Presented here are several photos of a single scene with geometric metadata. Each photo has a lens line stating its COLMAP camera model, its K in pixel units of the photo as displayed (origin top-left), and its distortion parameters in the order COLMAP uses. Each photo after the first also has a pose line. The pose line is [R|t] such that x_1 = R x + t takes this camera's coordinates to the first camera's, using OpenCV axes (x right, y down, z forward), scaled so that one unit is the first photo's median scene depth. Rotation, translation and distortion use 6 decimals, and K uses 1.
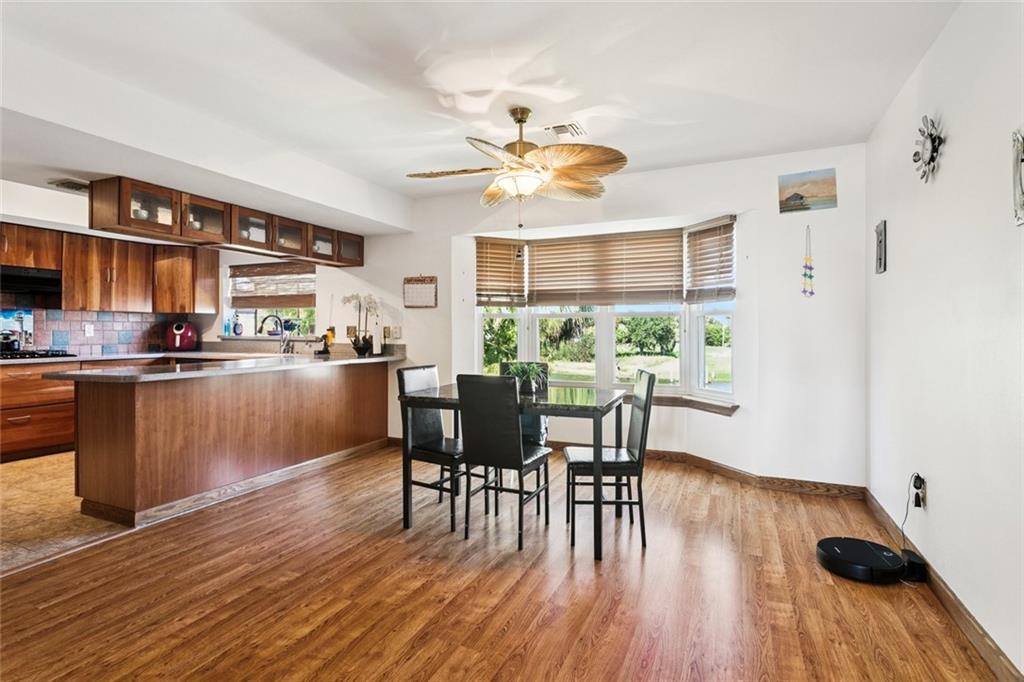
lens RADIAL K [[515.4, 0, 511.3], [0, 515.4, 330.5], [0, 0, 1]] dist [-0.001994, -0.000188]
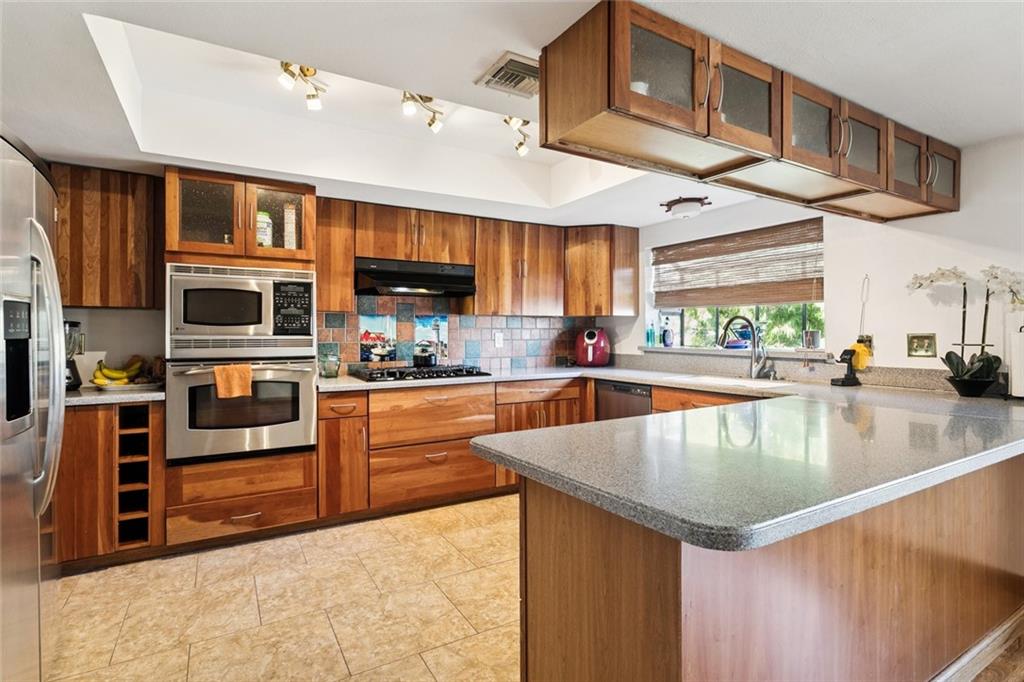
lens RADIAL K [[515.4, 0, 511.3], [0, 515.4, 330.5], [0, 0, 1]] dist [-0.001994, -0.000188]
pose [[0.816116, -0.005666, -0.577861, -0.334843], [0.003814, 0.999983, -0.004418, -0.011303], [0.577876, 0.001402, 0.816124, 0.348125]]
